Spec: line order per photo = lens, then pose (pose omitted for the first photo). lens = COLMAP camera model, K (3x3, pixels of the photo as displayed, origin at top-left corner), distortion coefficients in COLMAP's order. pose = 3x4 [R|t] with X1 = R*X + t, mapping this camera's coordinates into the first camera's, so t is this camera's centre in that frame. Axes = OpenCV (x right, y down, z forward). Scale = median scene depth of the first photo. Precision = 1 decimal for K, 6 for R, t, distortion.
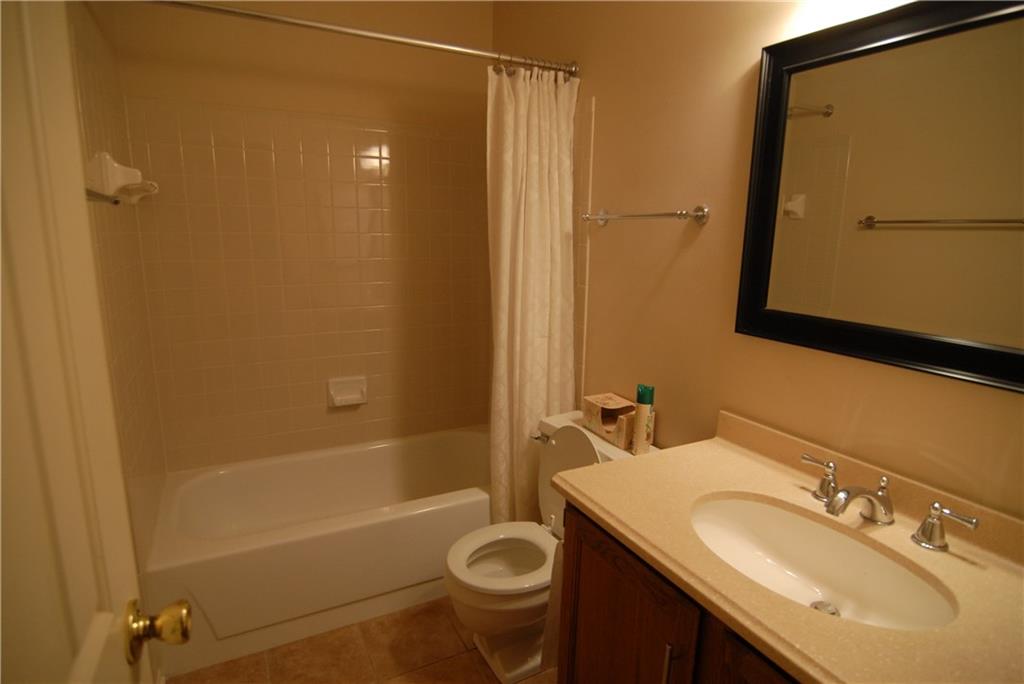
lens RADIAL K [[549.0, 0, 512.0], [0, 549.0, 342.0], [0, 0, 1]] dist [0.000590, 0.000005]
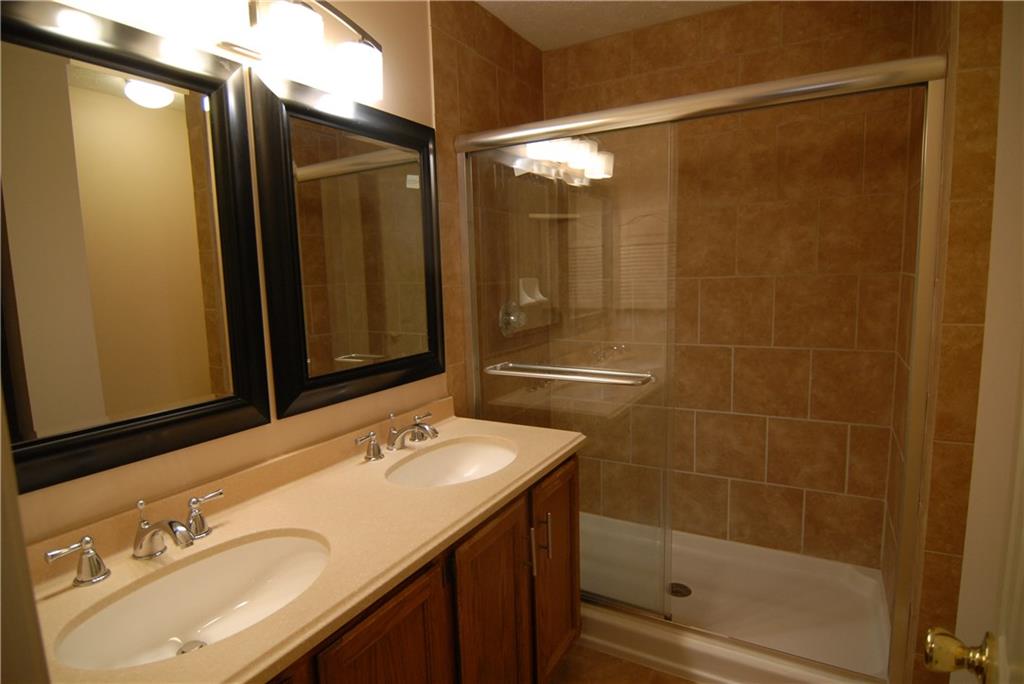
lens RADIAL K [[549.0, 0, 512.0], [0, 549.0, 342.0], [0, 0, 1]] dist [0.000590, 0.000005]
pose [[-0.528337, -0.106589, 0.842318, -0.502114], [0.186343, 0.953342, 0.237520, -0.162990], [-0.828334, 0.282451, -0.483823, 0.902384]]
